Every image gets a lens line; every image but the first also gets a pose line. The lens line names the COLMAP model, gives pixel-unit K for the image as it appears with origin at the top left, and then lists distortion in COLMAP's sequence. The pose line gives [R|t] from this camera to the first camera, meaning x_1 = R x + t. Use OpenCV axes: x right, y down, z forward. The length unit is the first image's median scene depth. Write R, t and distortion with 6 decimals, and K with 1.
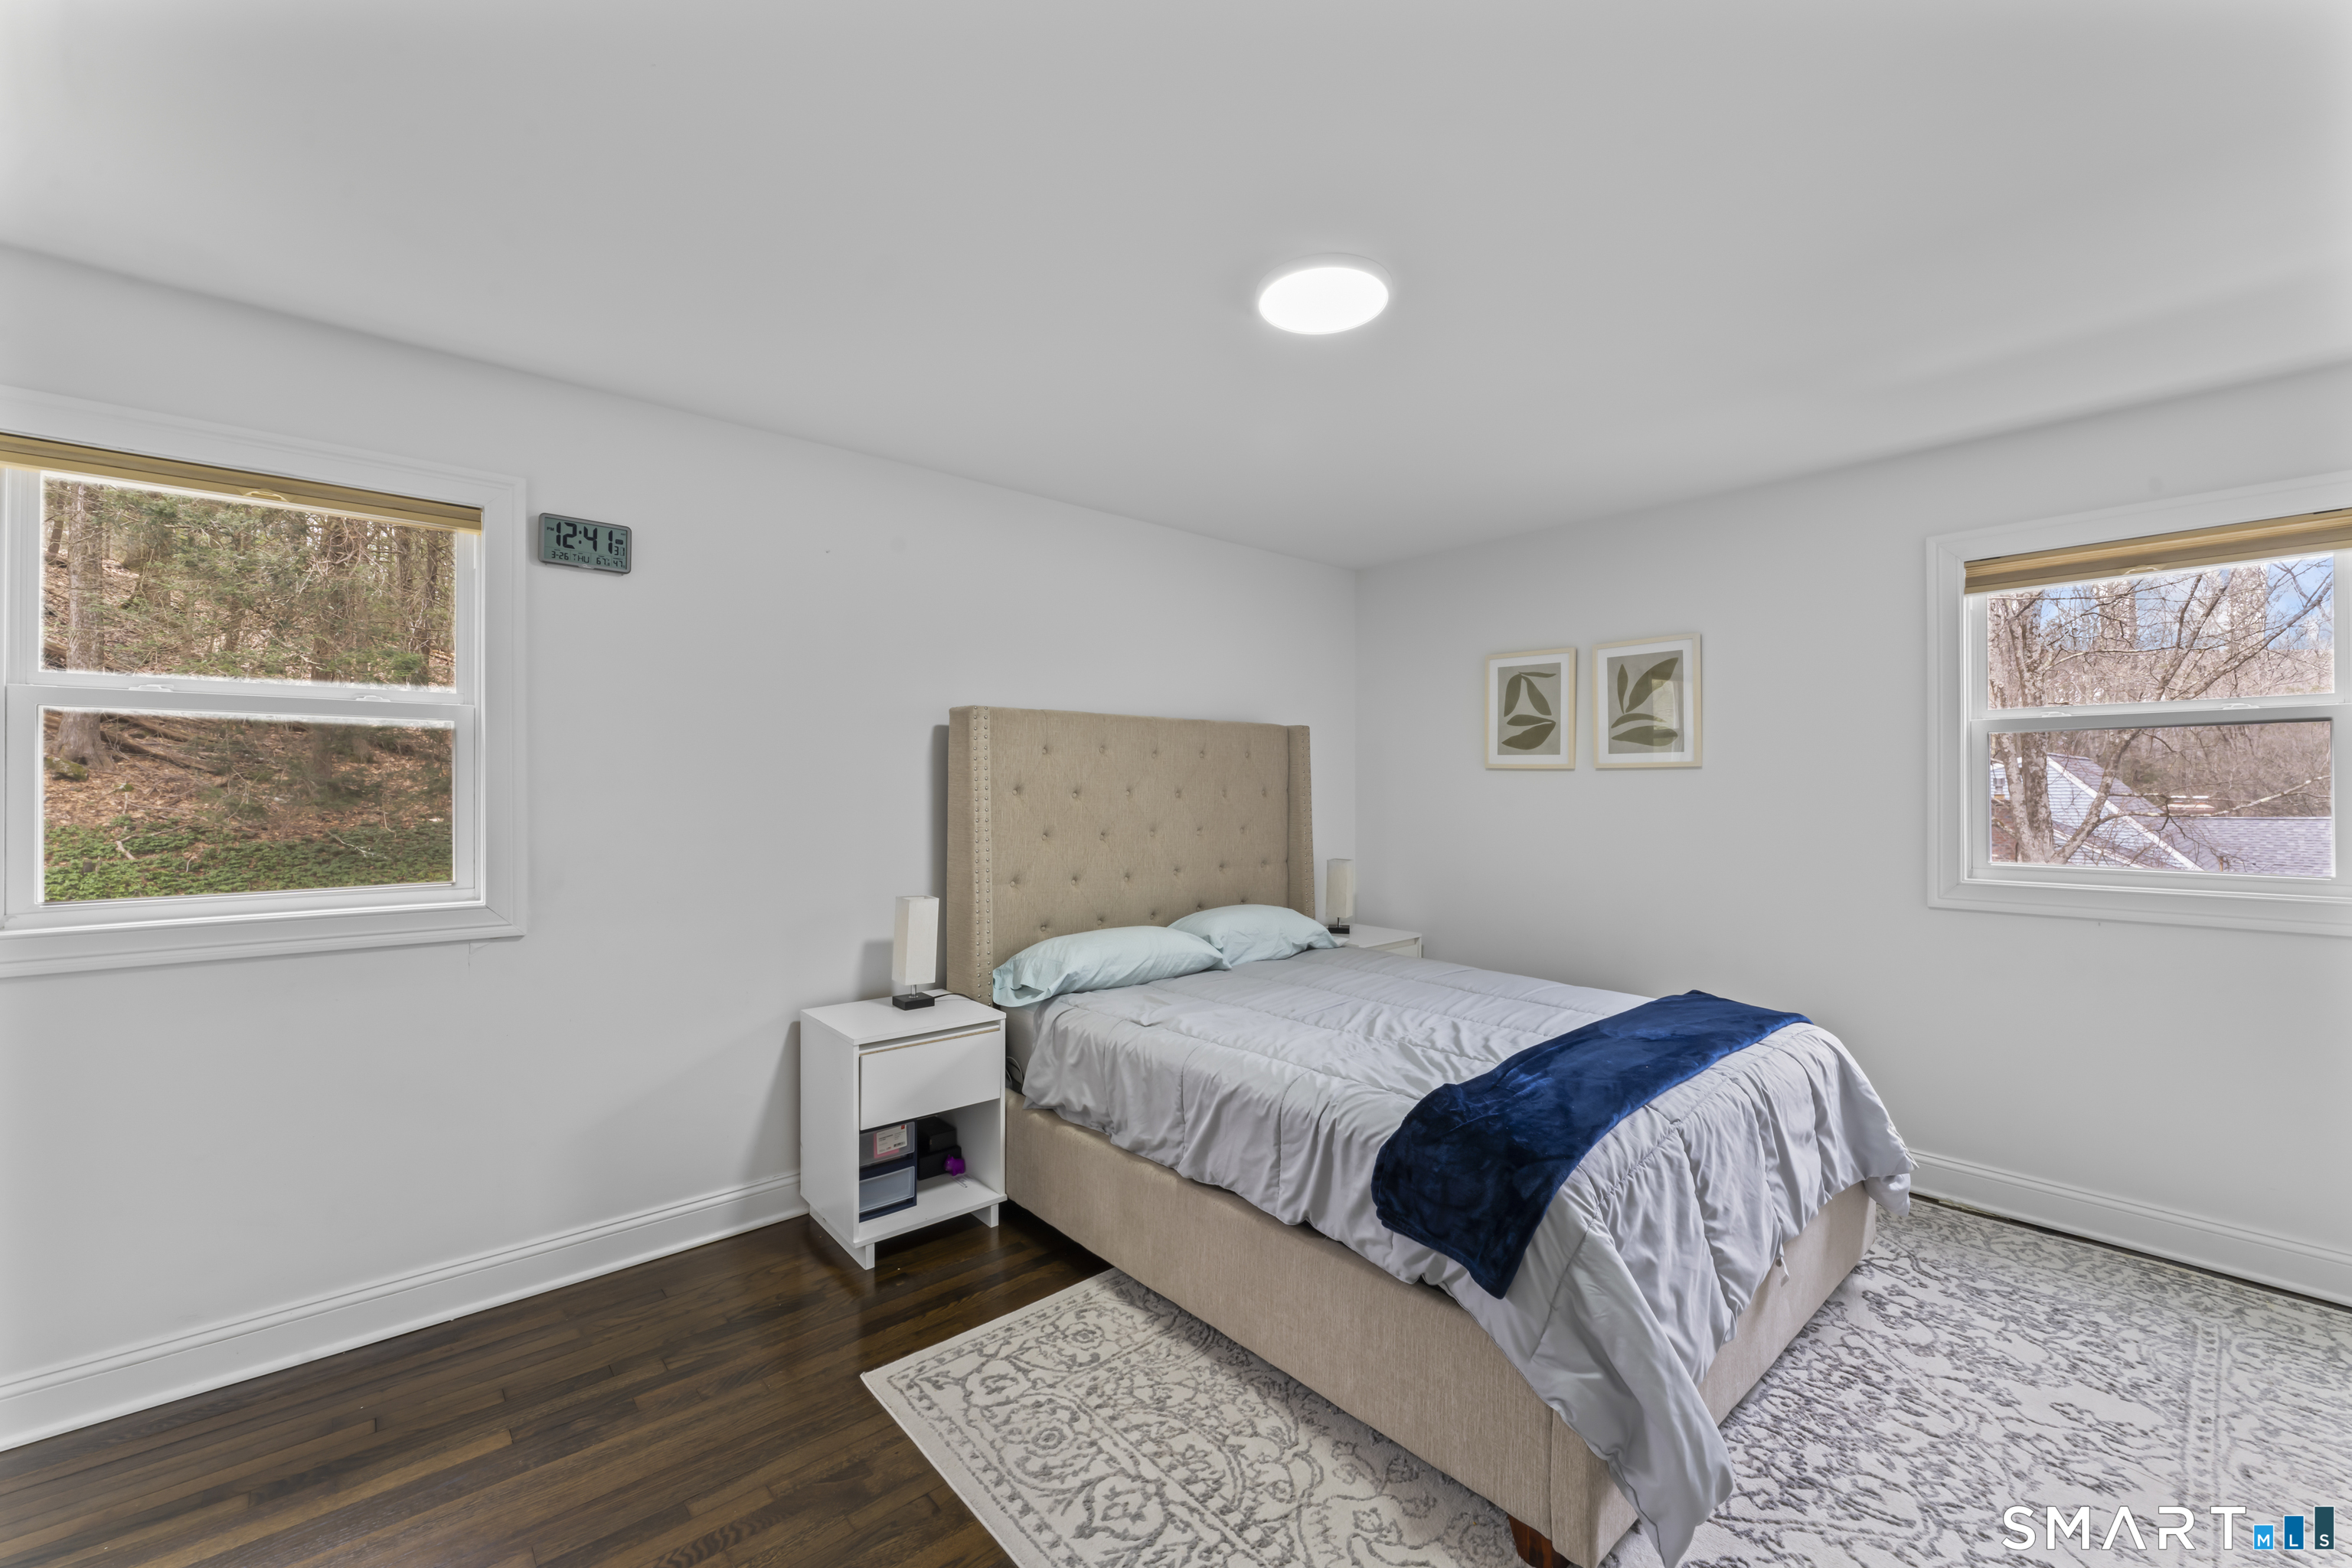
lens RADIAL K [[921.4, 0, 1177.3], [0, 921.4, 789.6], [0, 0, 1]] dist [-0.007859, 0.000289]
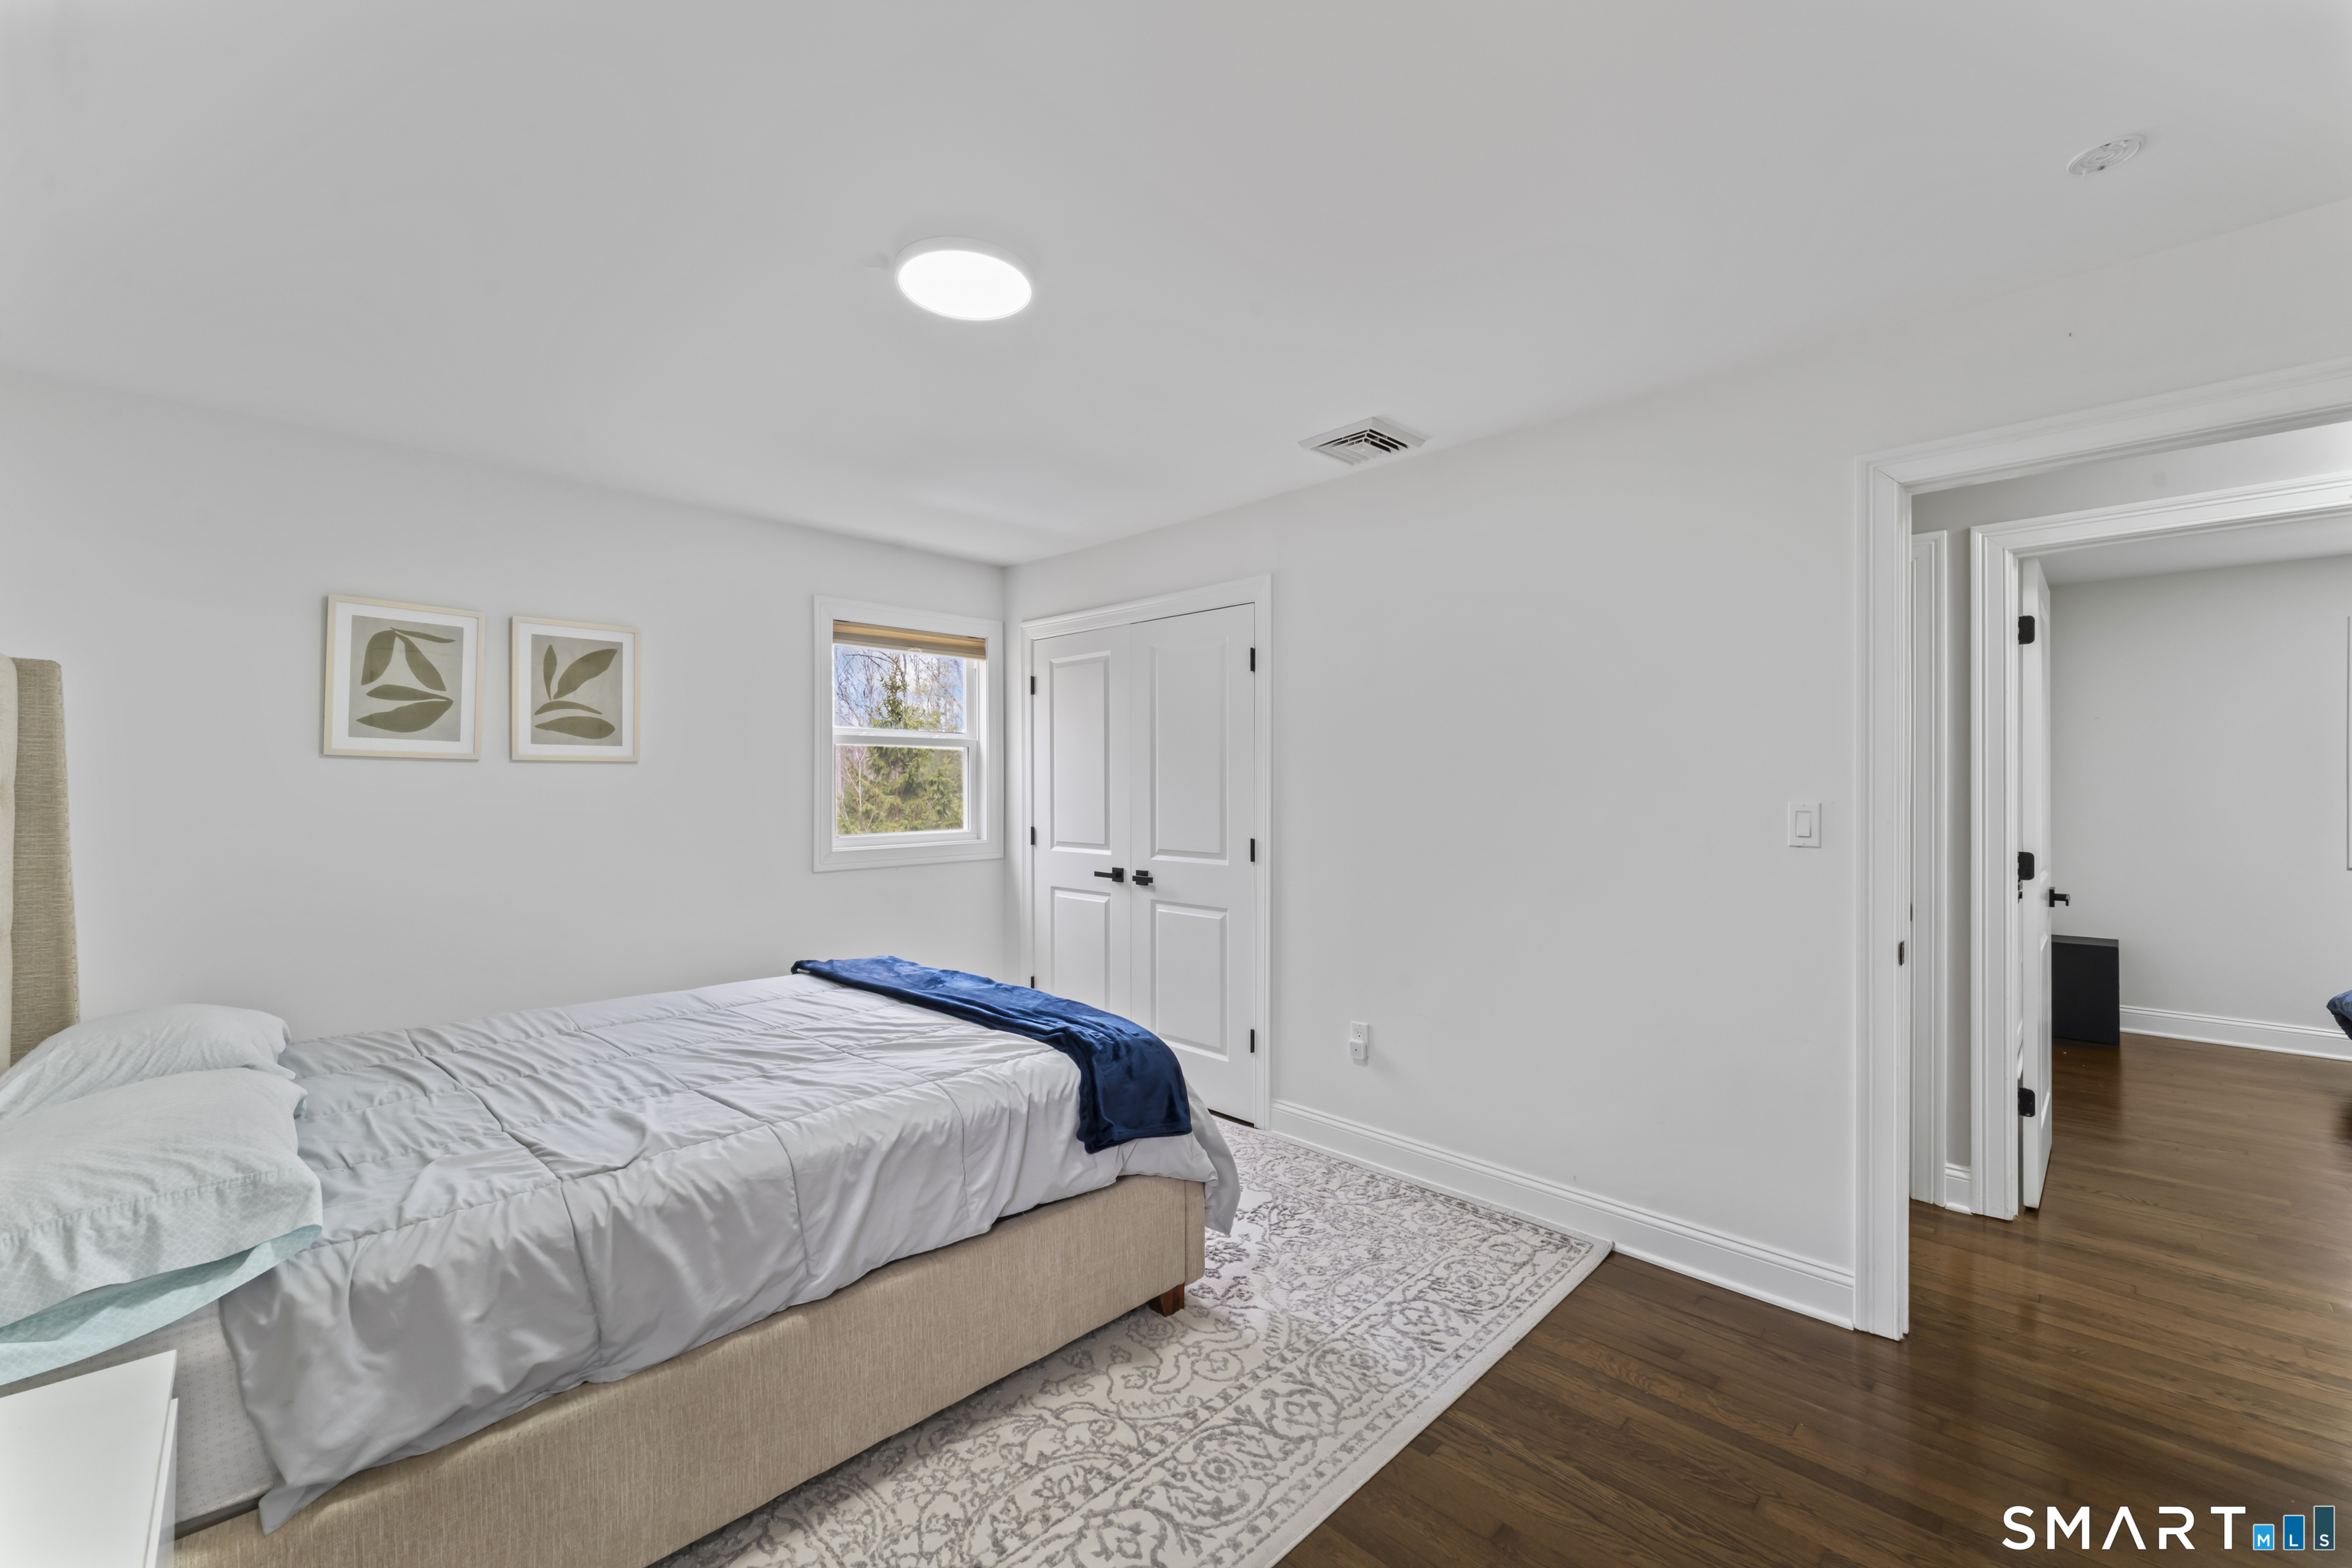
lens RADIAL K [[921.4, 0, 1178.7], [0, 921.4, 779.3], [0, 0, 1]] dist [-0.007859, 0.000289]
pose [[-0.043684, 0.002375, 0.999043, -0.746225], [0.001683, 0.999996, -0.002304, -0.003094], [-0.999044, 0.001581, -0.043688, 0.725604]]
